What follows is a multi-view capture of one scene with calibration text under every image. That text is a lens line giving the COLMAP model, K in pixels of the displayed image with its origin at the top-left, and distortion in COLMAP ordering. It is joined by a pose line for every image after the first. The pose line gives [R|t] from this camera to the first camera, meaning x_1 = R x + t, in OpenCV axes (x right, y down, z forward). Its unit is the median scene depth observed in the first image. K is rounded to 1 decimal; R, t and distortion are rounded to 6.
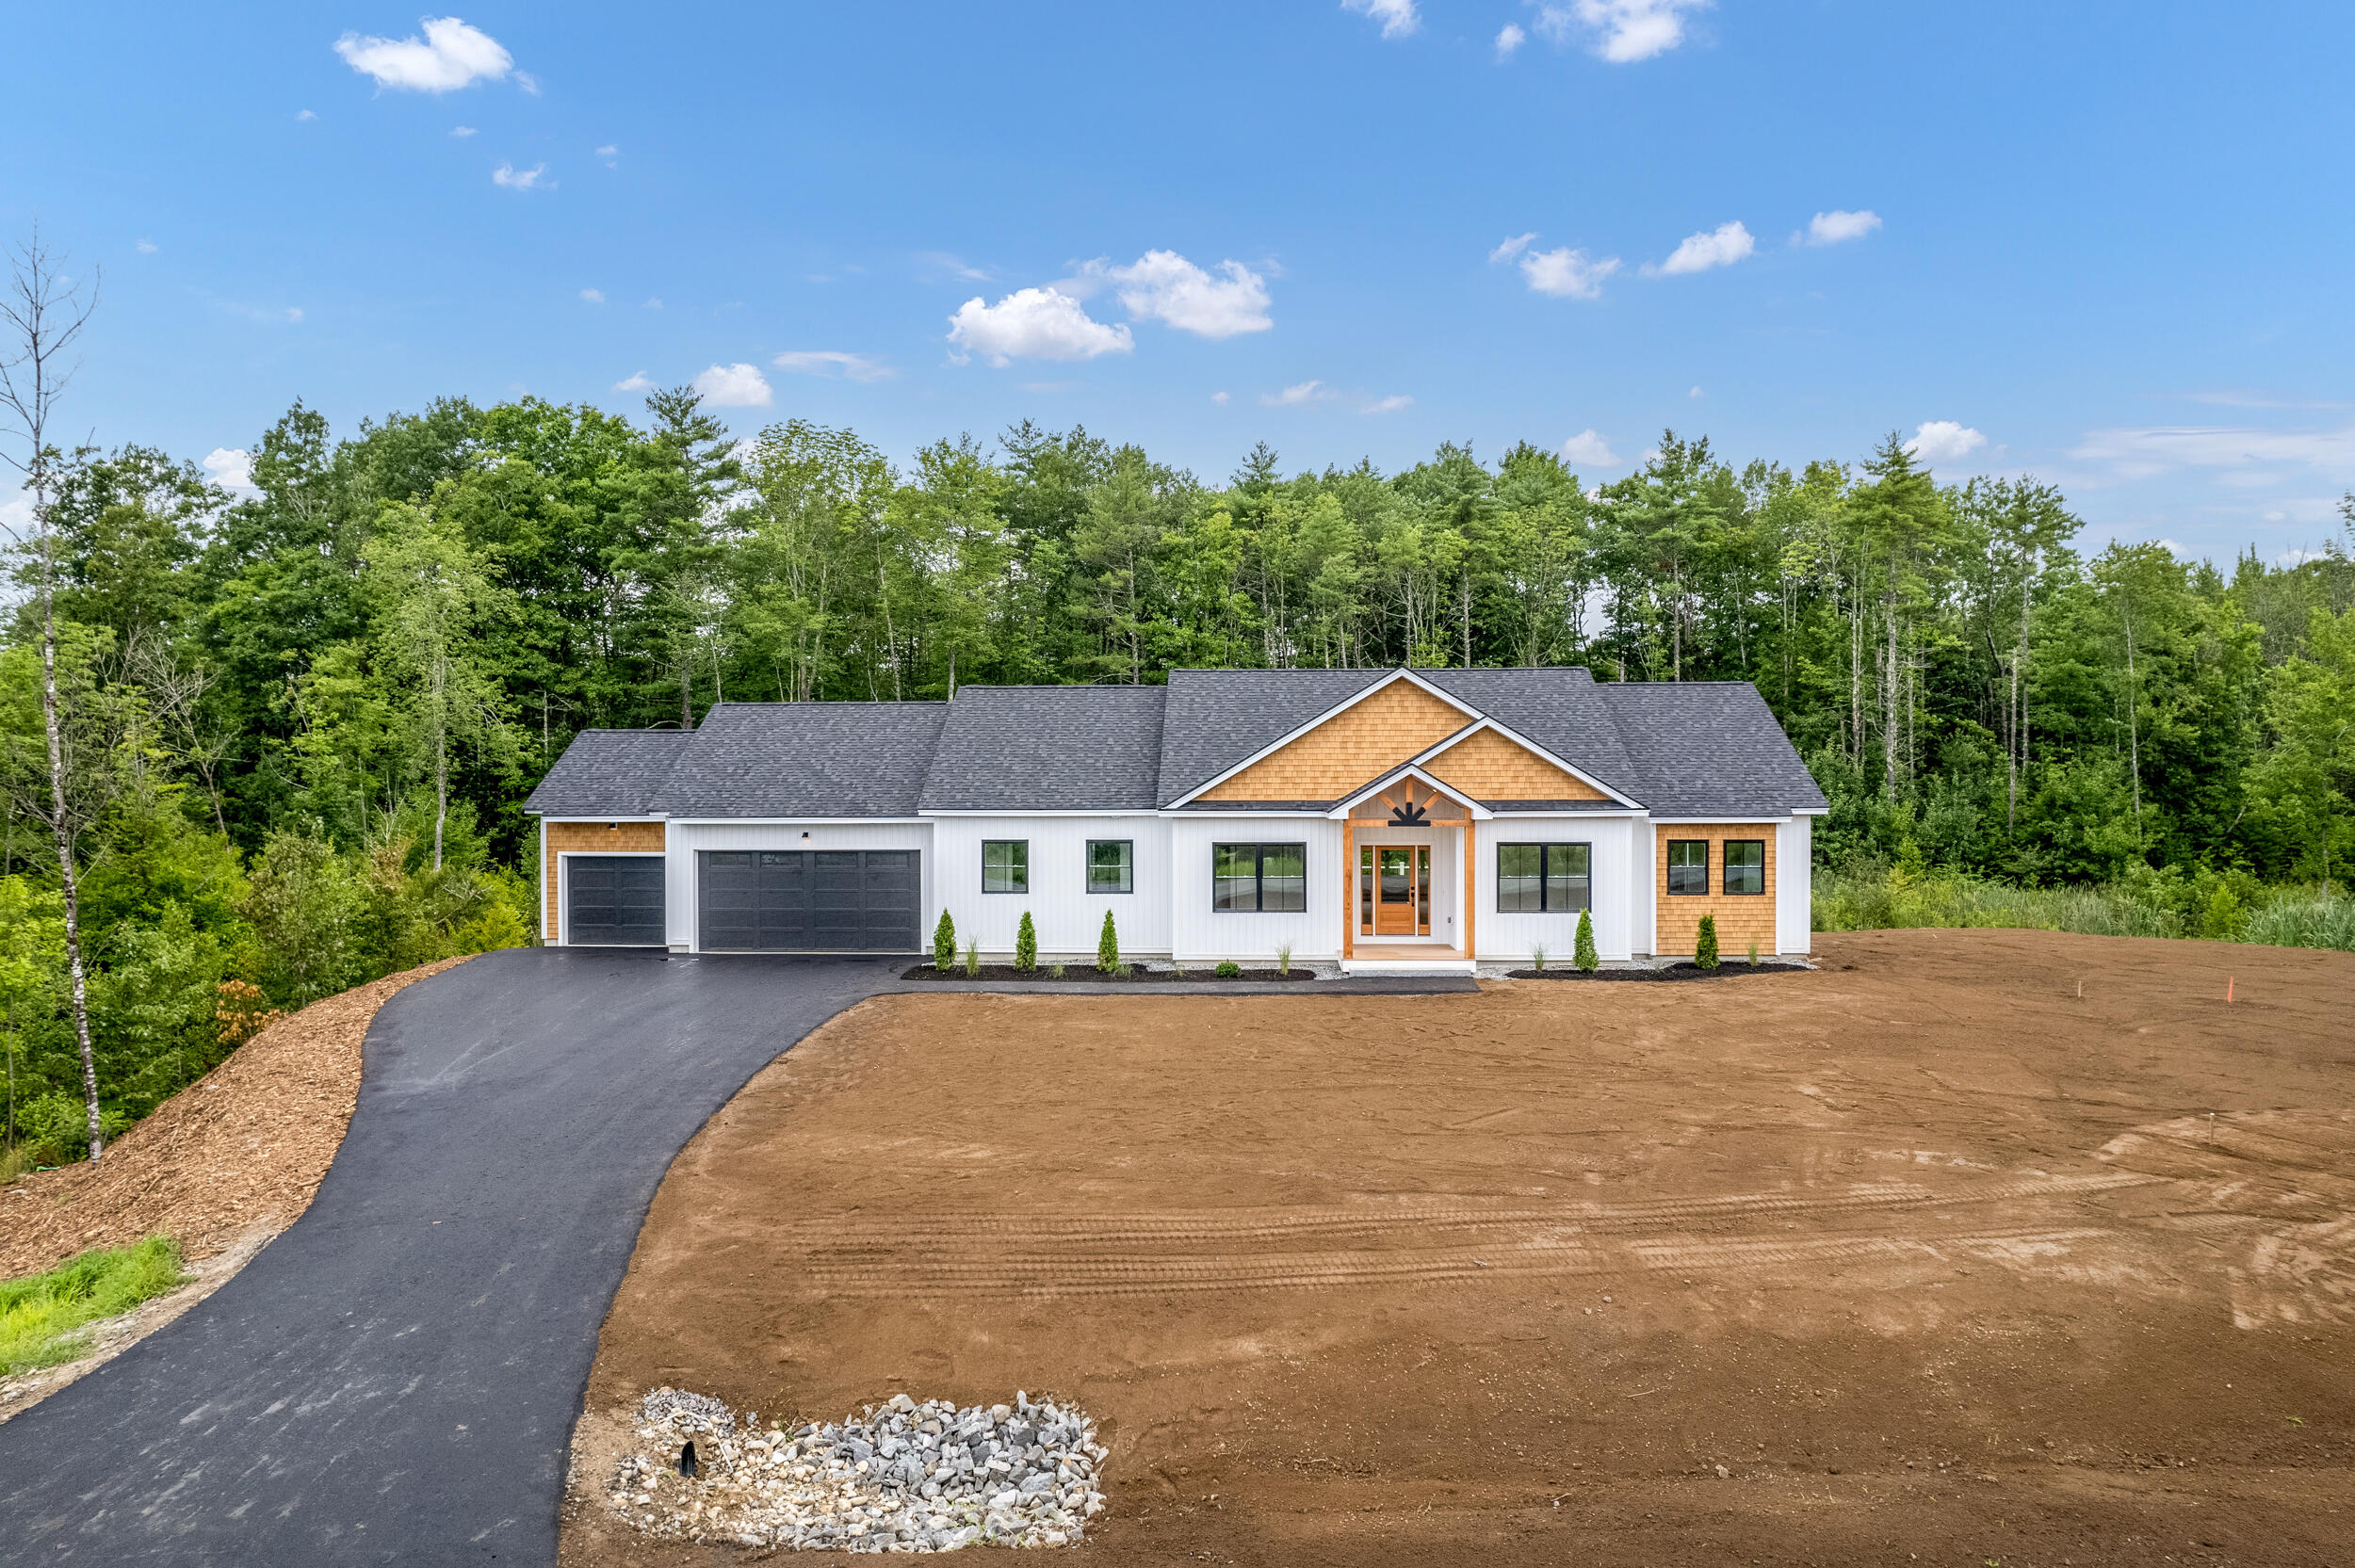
lens RADIAL K [[1536.2, 0, 1190.2], [0, 1536.2, 710.5], [0, 0, 1]] dist [-0.080477, 0.071984]
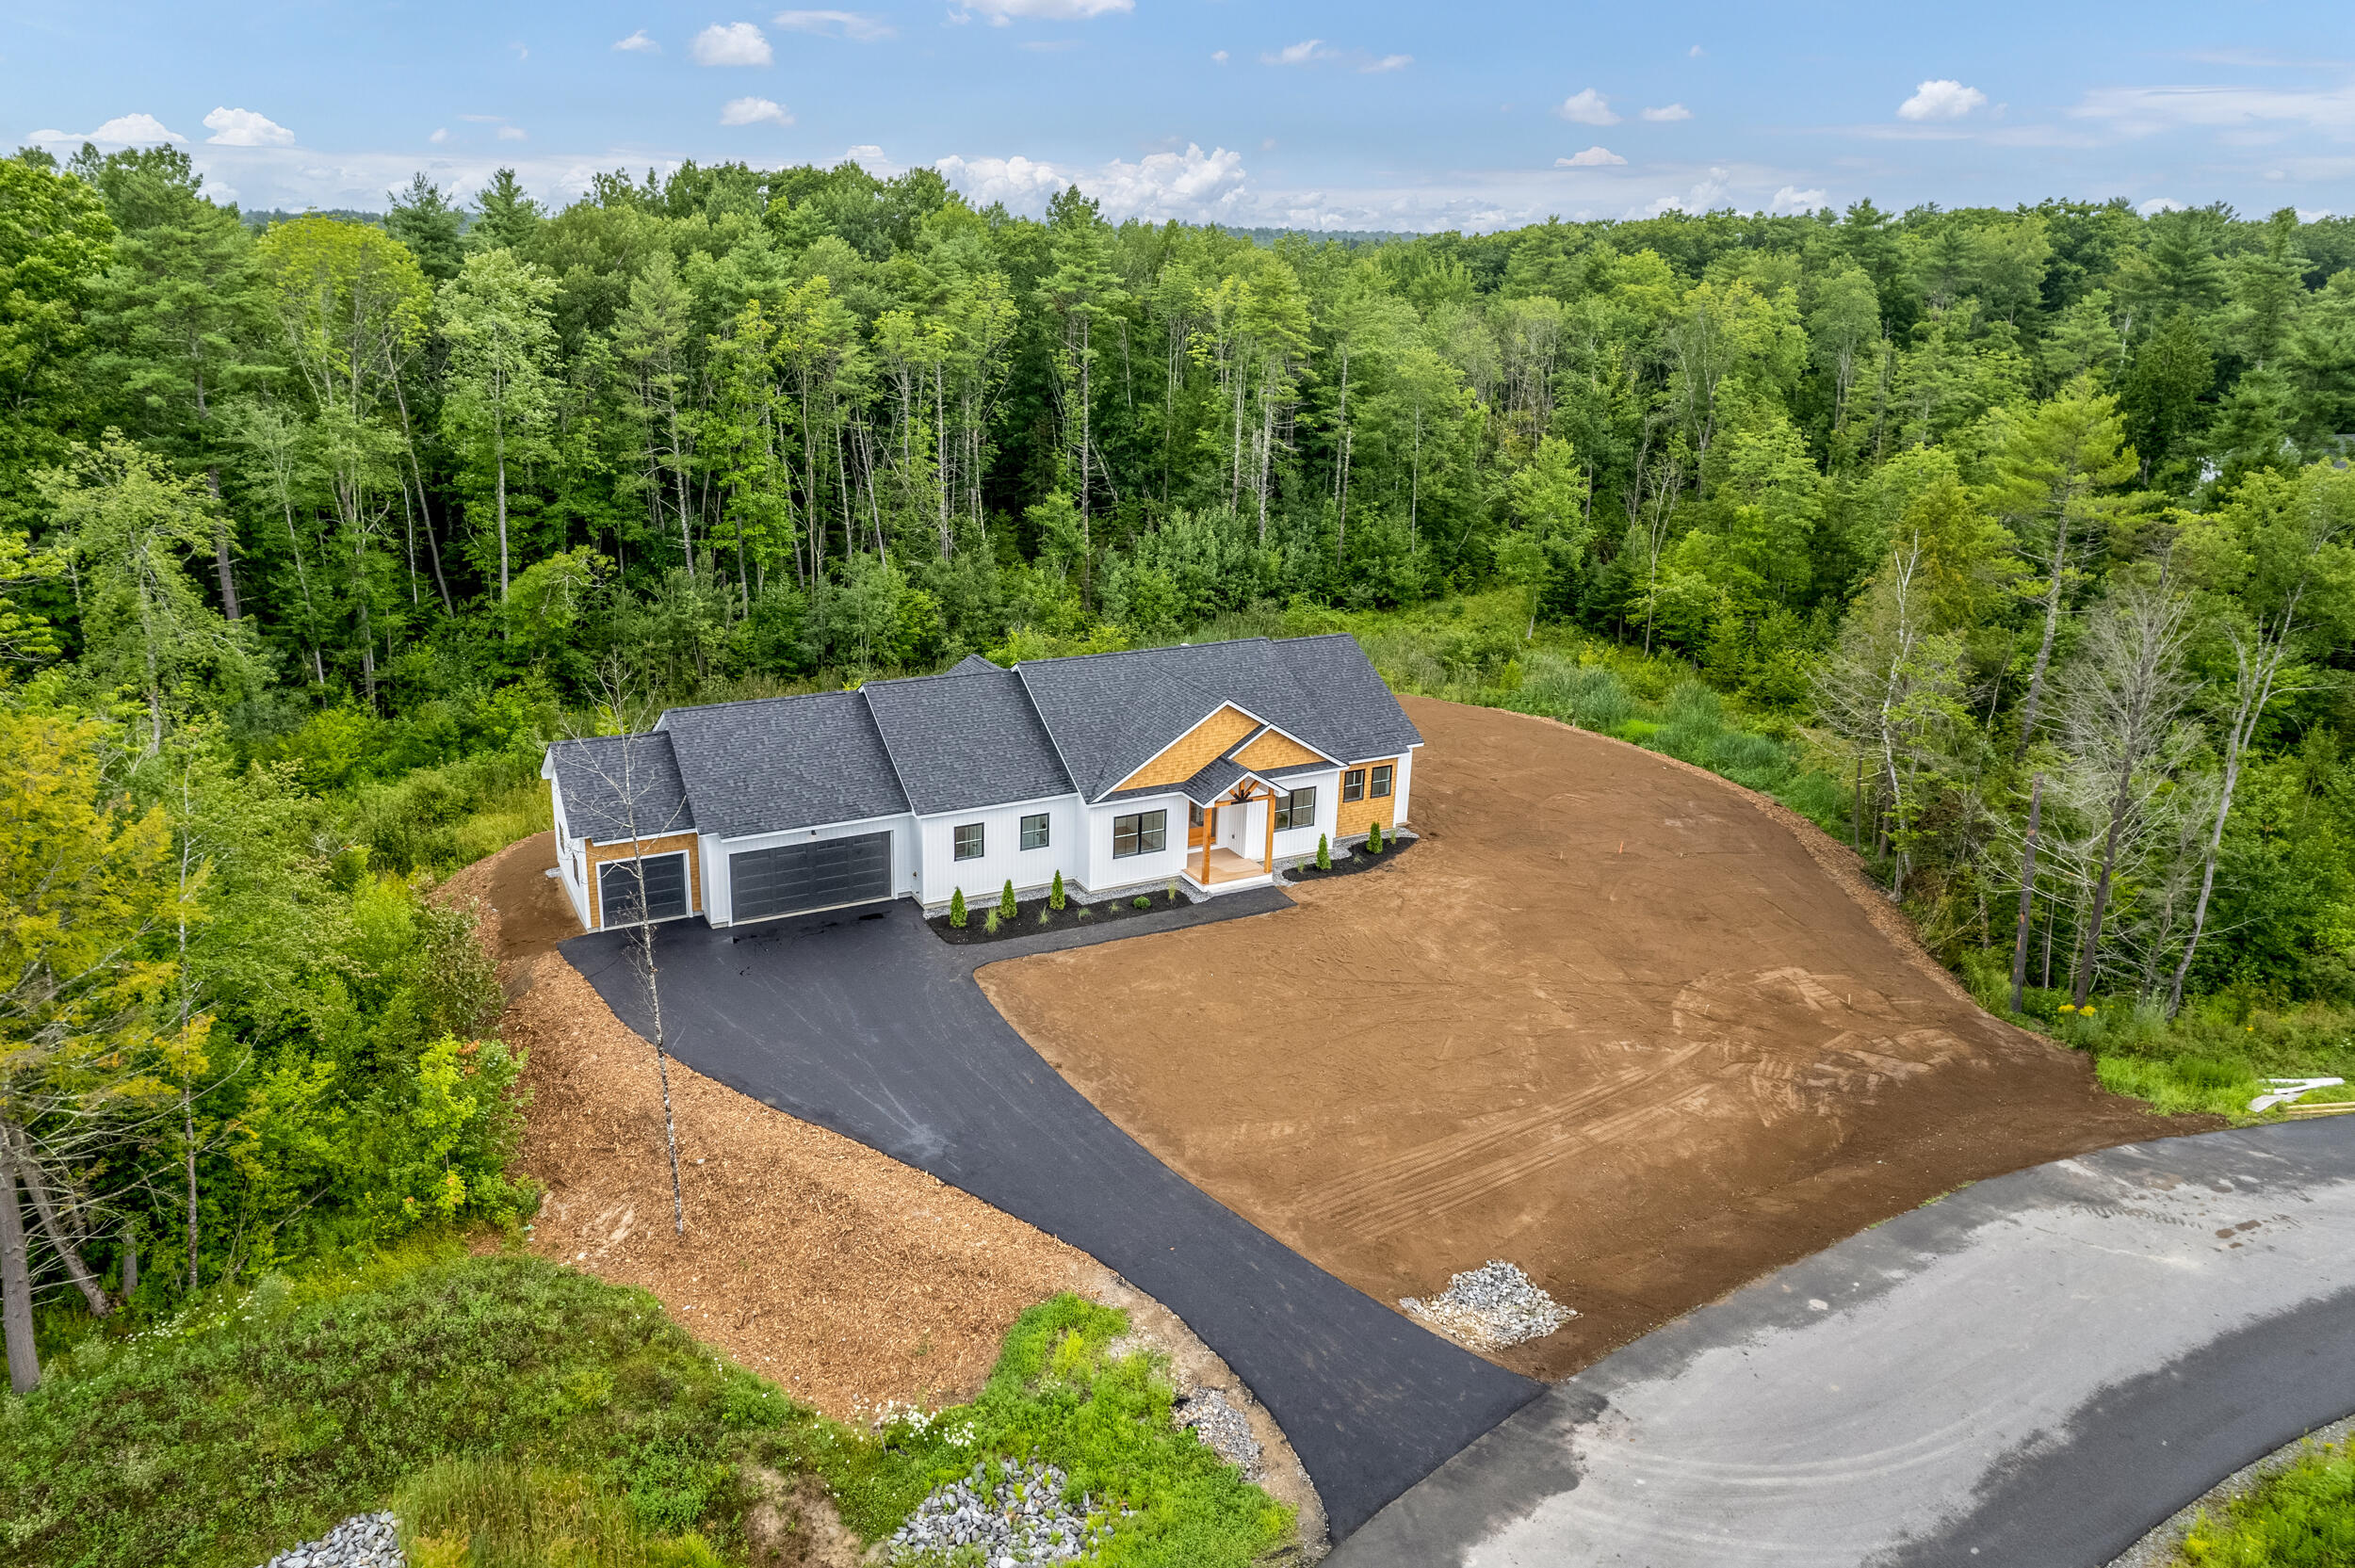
lens RADIAL K [[1569.1, 0, 1100.7], [0, 1569.1, 744.8], [0, 0, 1]] dist [-0.078768, 0.053215]
pose [[0.878059, -0.126202, 0.461612, -0.724636], [-0.040491, 0.941548, 0.334436, -0.517142], [-0.476836, -0.312345, 0.821625, -0.273466]]
